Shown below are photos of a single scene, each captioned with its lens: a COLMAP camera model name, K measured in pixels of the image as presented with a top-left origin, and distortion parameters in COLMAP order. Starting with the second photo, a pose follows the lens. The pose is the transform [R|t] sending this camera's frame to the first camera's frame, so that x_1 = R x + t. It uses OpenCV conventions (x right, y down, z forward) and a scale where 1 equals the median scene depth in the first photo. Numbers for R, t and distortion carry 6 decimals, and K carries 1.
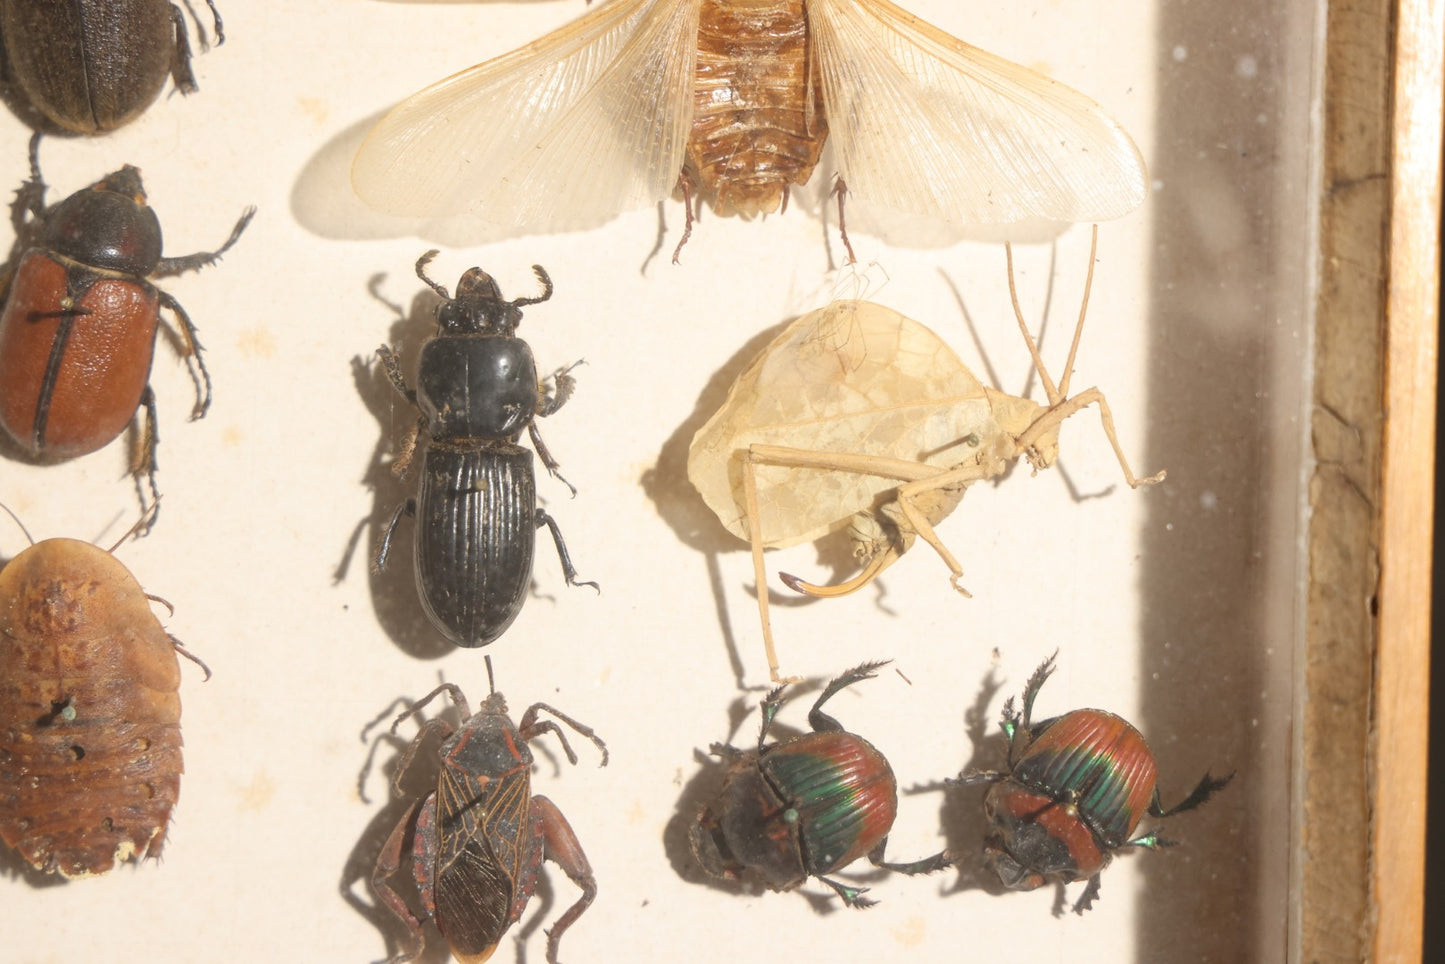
lens RADIAL K [[3856.4, 0, 730.9], [0, 3856.4, 468.5], [0, 0, 1]] dist [0.419193, -0.121389]
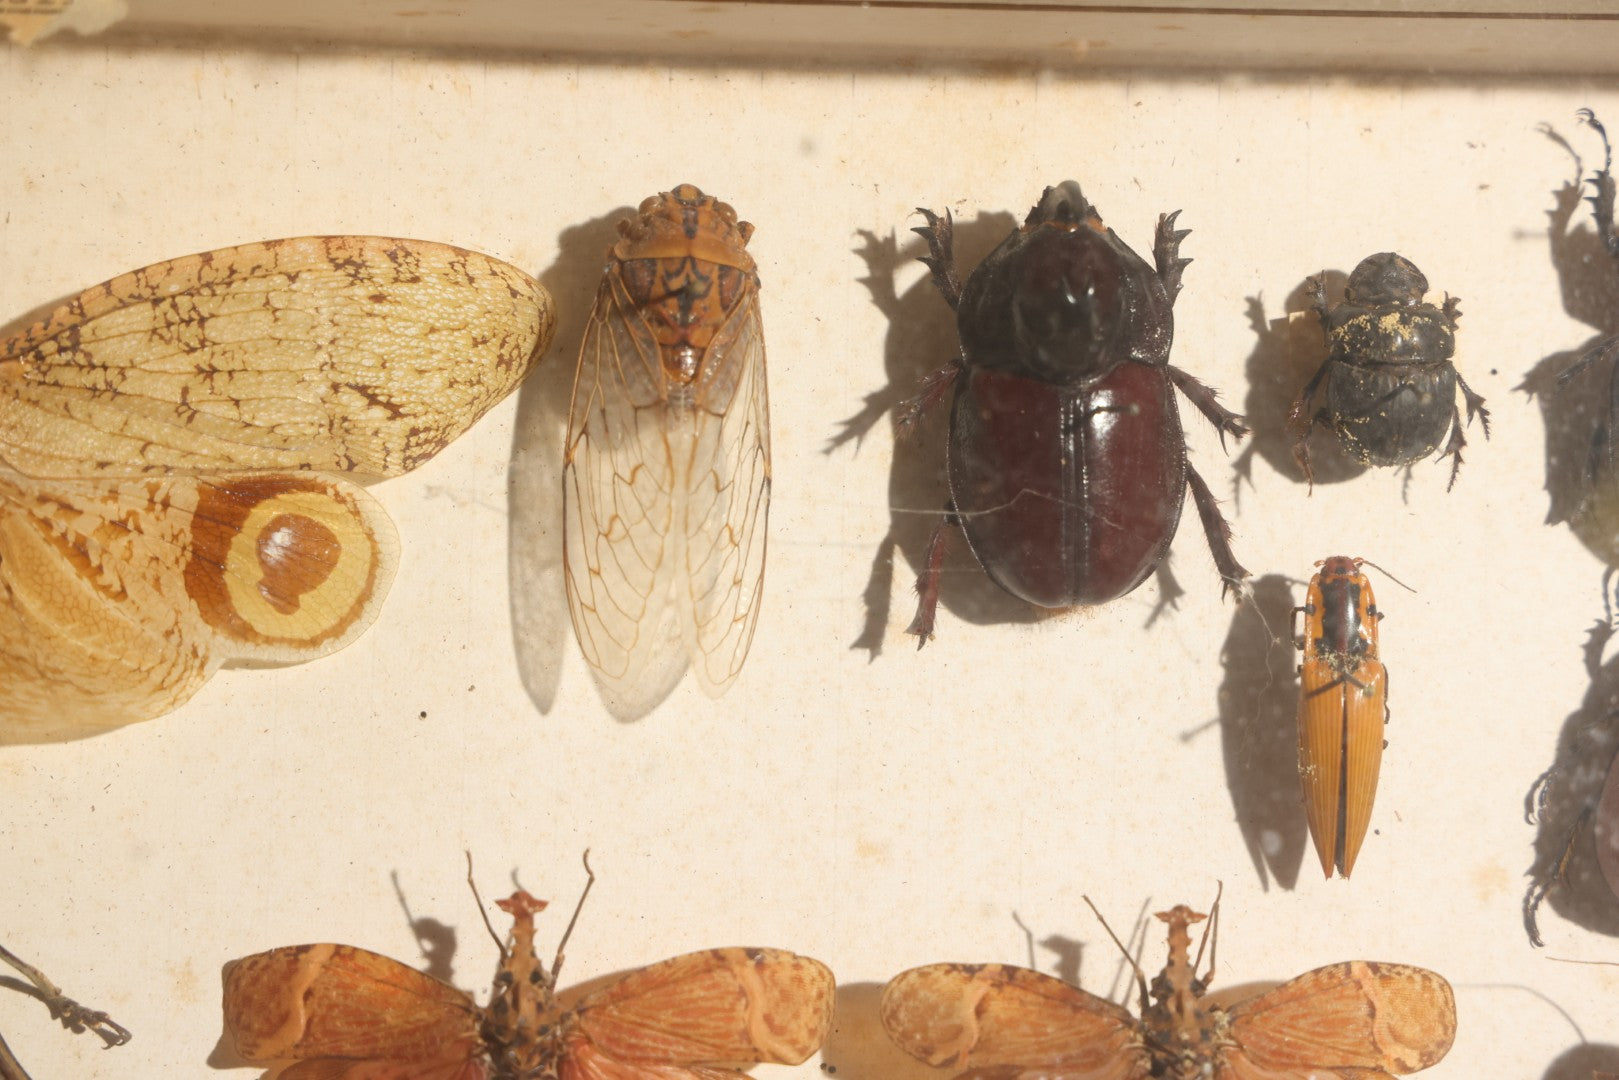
lens RADIAL K [[4320.8, 0, 818.9], [0, 4320.8, 524.9], [0, 0, 1]] dist [0.419193, -0.121389]
pose [[0.996457, -0.001609, 0.084089, -0.445347], [0.011597, 0.992896, -0.118419, 0.022583], [-0.083301, 0.118975, 0.989397, 0.009767]]
